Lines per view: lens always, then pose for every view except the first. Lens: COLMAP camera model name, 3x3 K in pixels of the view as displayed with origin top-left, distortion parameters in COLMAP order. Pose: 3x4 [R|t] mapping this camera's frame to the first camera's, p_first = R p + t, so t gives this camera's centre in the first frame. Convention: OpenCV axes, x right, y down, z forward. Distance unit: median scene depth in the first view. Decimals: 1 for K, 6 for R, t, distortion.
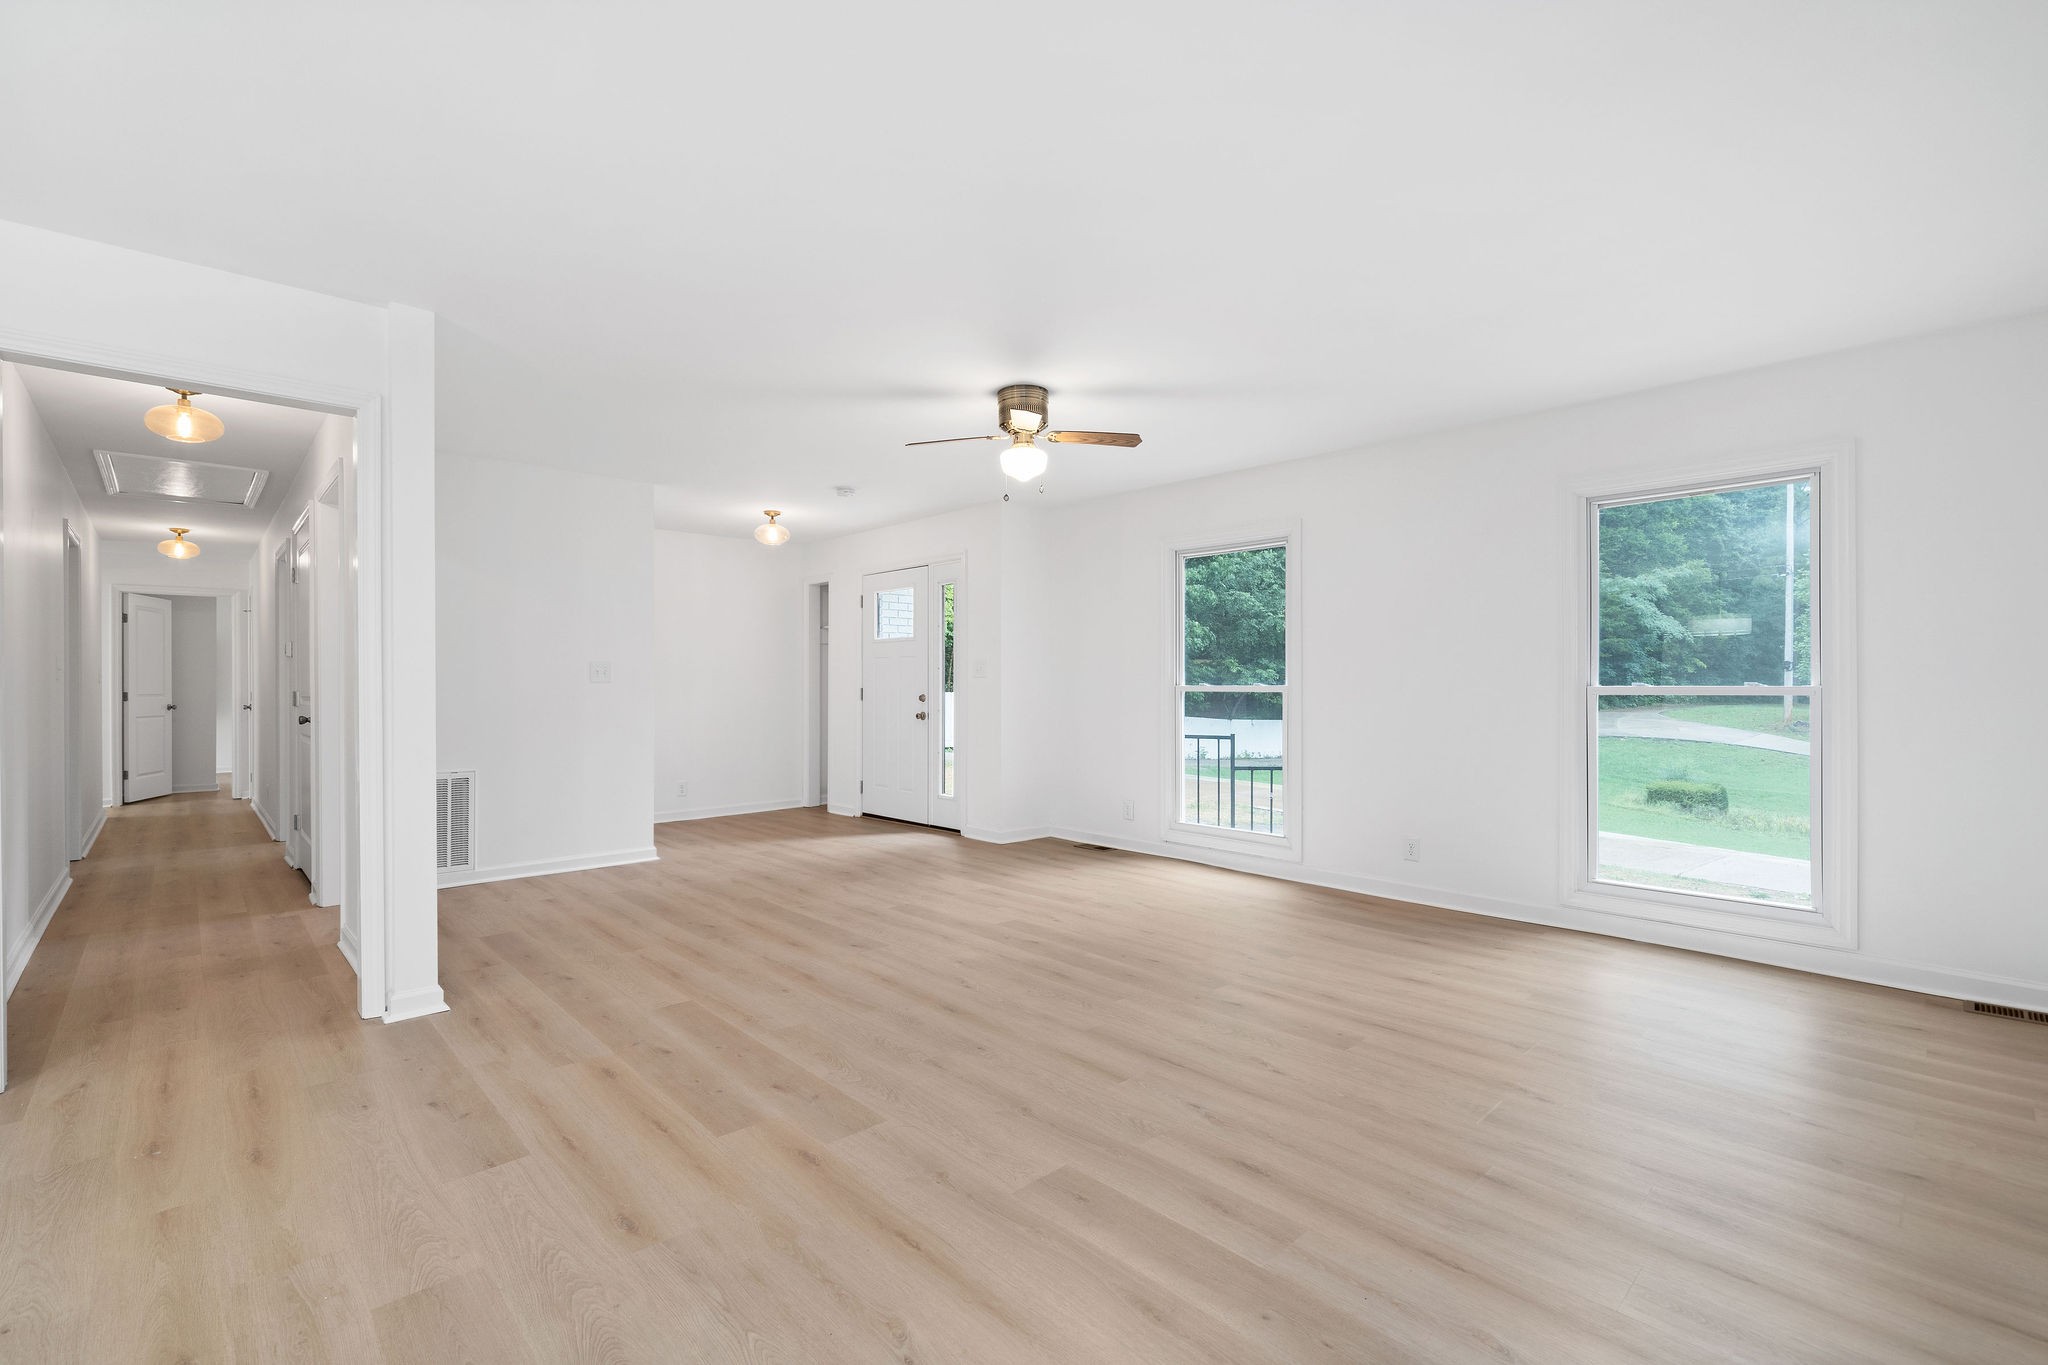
lens RADIAL K [[900.8, 0, 1029.5], [0, 900.8, 690.8], [0, 0, 1]] dist [0.000839, -0.000287]
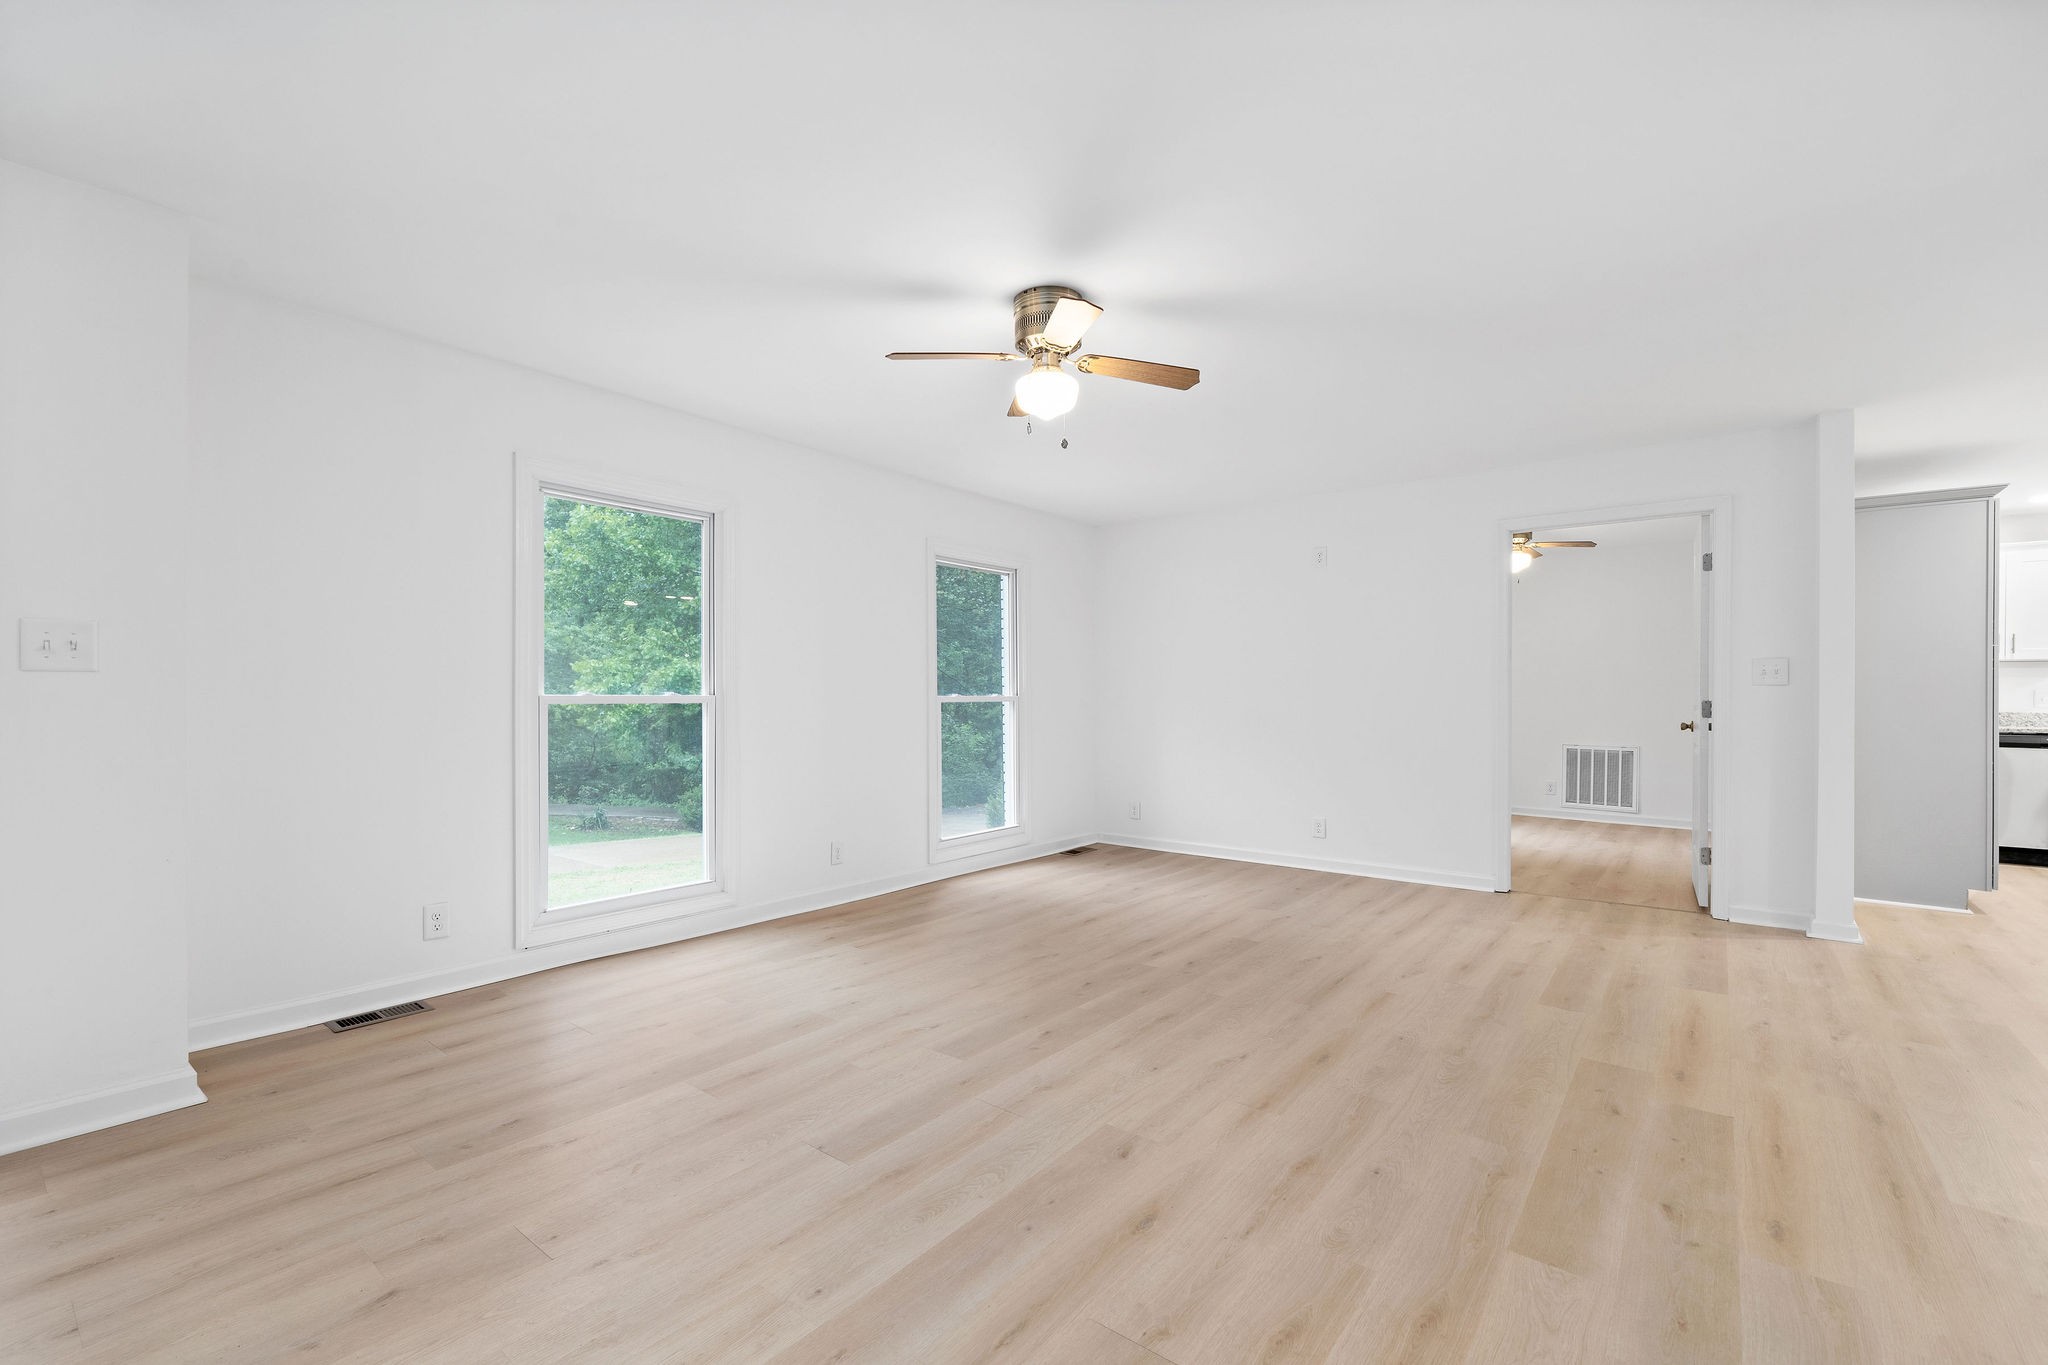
lens RADIAL K [[900.8, 0, 972.1], [0, 900.8, 707.1], [0, 0, 1]] dist [0.000839, -0.000287]
pose [[-0.127291, -0.010998, 0.991804, -0.795943], [0.004575, 0.999921, 0.011675, -0.004399], [-0.991855, 0.006024, -0.127231, 1.255818]]
